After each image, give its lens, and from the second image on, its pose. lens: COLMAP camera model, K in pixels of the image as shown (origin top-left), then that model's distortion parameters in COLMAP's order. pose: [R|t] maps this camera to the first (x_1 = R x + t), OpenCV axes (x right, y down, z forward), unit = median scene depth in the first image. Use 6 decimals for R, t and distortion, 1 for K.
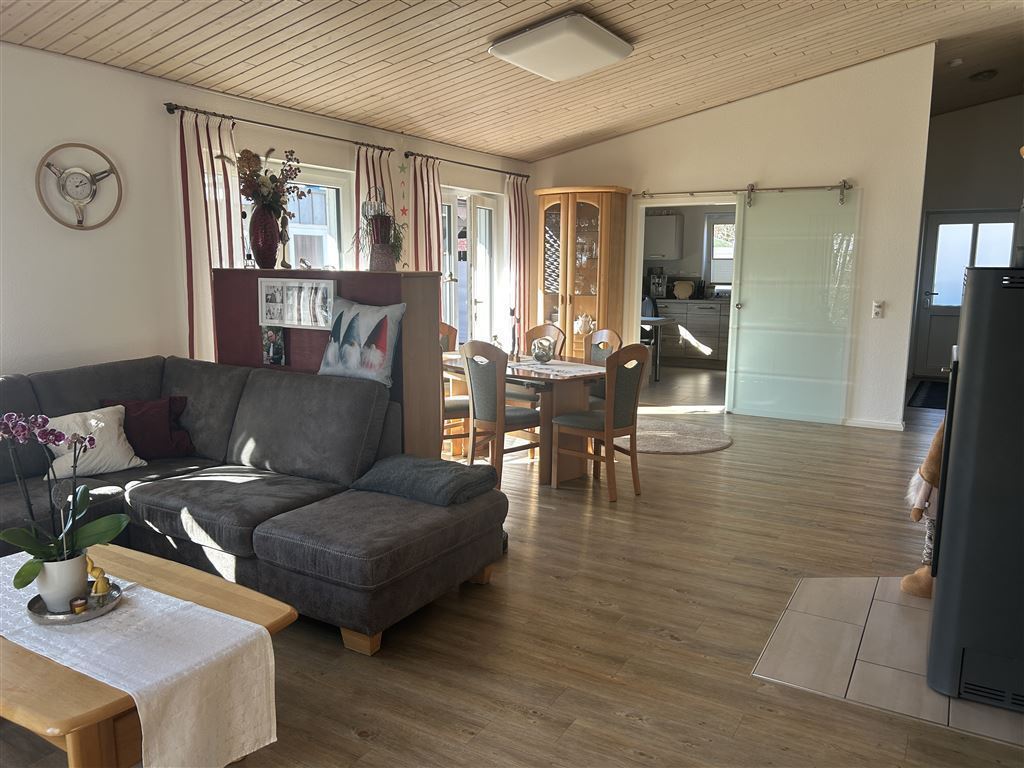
lens RADIAL K [[777.9, 0, 512.0], [0, 777.9, 384.0], [0, 0, 1]] dist [0.006881, 0.001931]
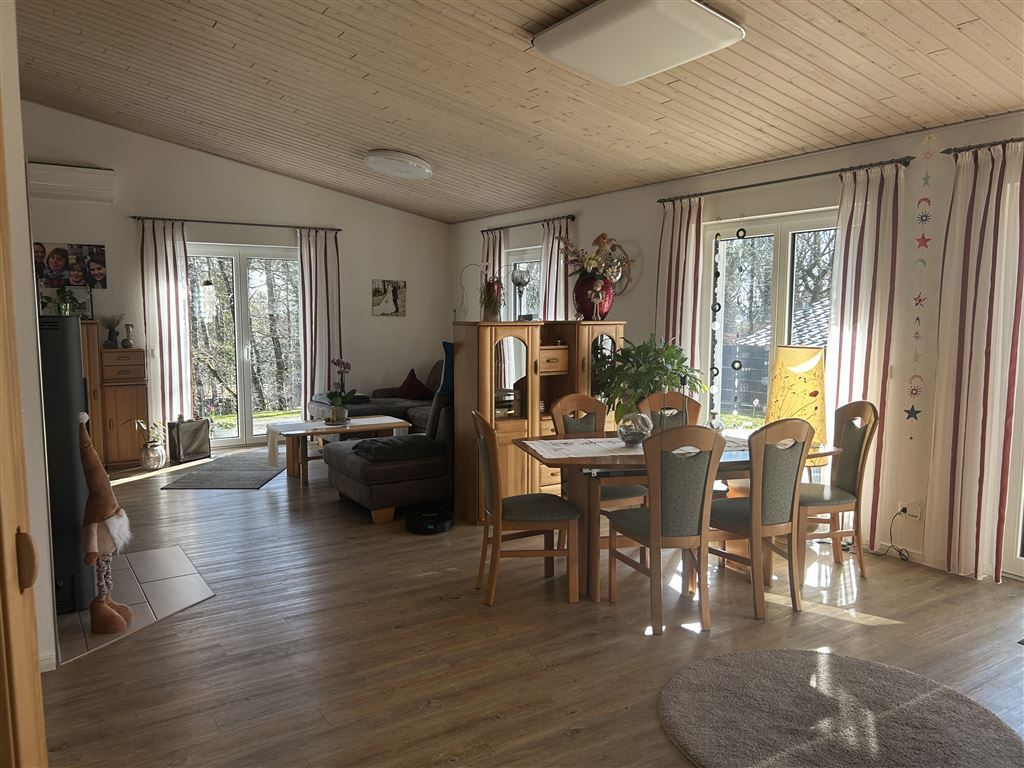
lens RADIAL K [[777.9, 0, 512.0], [0, 777.9, 384.0], [0, 0, 1]] dist [0.006881, 0.001931]
pose [[-0.454314, 0.065975, -0.888395, 0.699402], [-0.146939, 0.978045, 0.147775, -0.163145], [0.878640, 0.197676, -0.434645, 1.105837]]
